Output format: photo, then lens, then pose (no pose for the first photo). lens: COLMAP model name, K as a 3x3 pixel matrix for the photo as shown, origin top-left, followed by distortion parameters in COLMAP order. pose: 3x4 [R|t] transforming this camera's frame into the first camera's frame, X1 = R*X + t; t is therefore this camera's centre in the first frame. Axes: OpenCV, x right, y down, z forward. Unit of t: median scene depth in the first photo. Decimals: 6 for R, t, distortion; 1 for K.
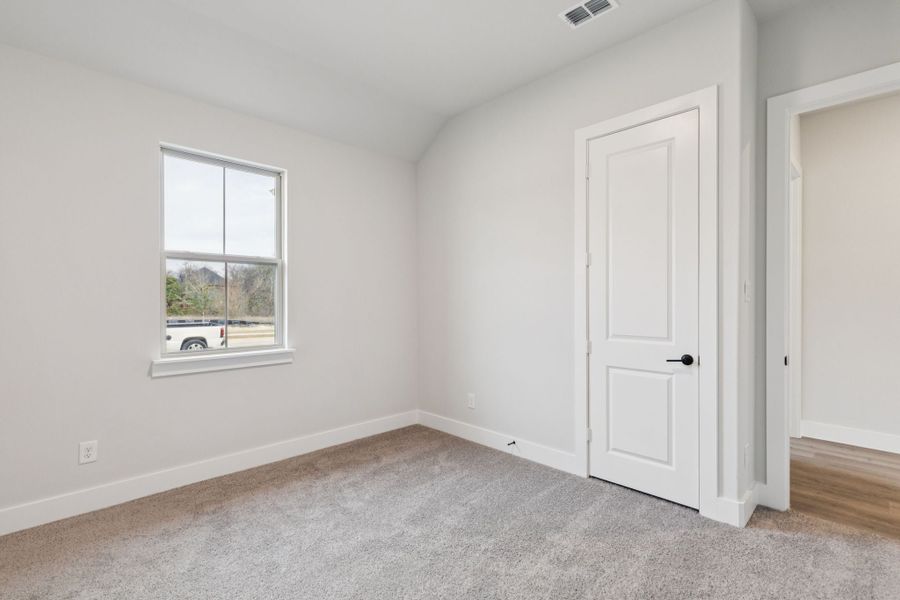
lens RADIAL K [[411.4, 0, 453.4], [0, 411.4, 301.7], [0, 0, 1]] dist [0.015210, -0.000138]
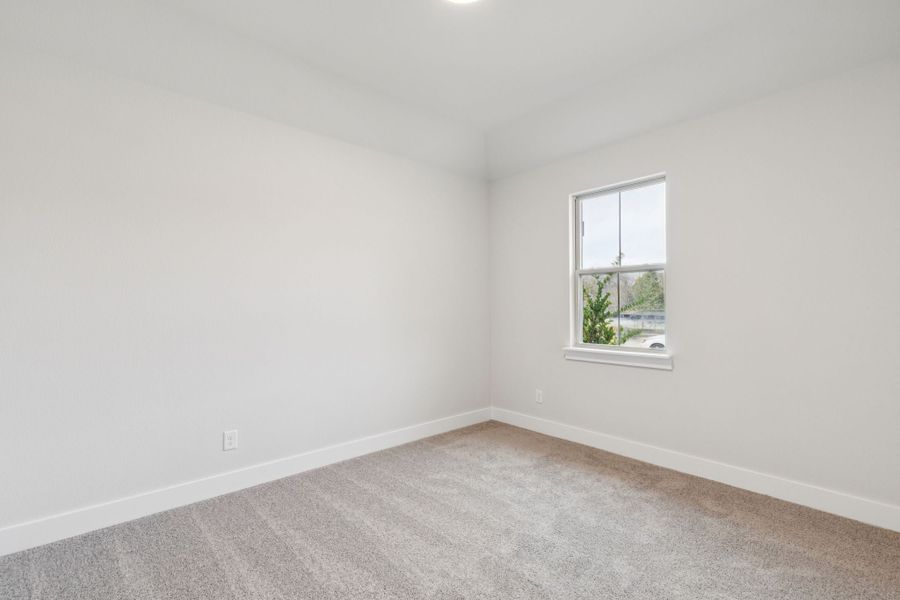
lens RADIAL K [[411.4, 0, 453.3], [0, 411.4, 302.3], [0, 0, 1]] dist [0.015210, -0.000138]
pose [[-0.039437, -0.004797, -0.999211, 0.630737], [0.007349, 0.999960, -0.005090, -0.010131], [0.999195, -0.007544, -0.039400, 0.572654]]
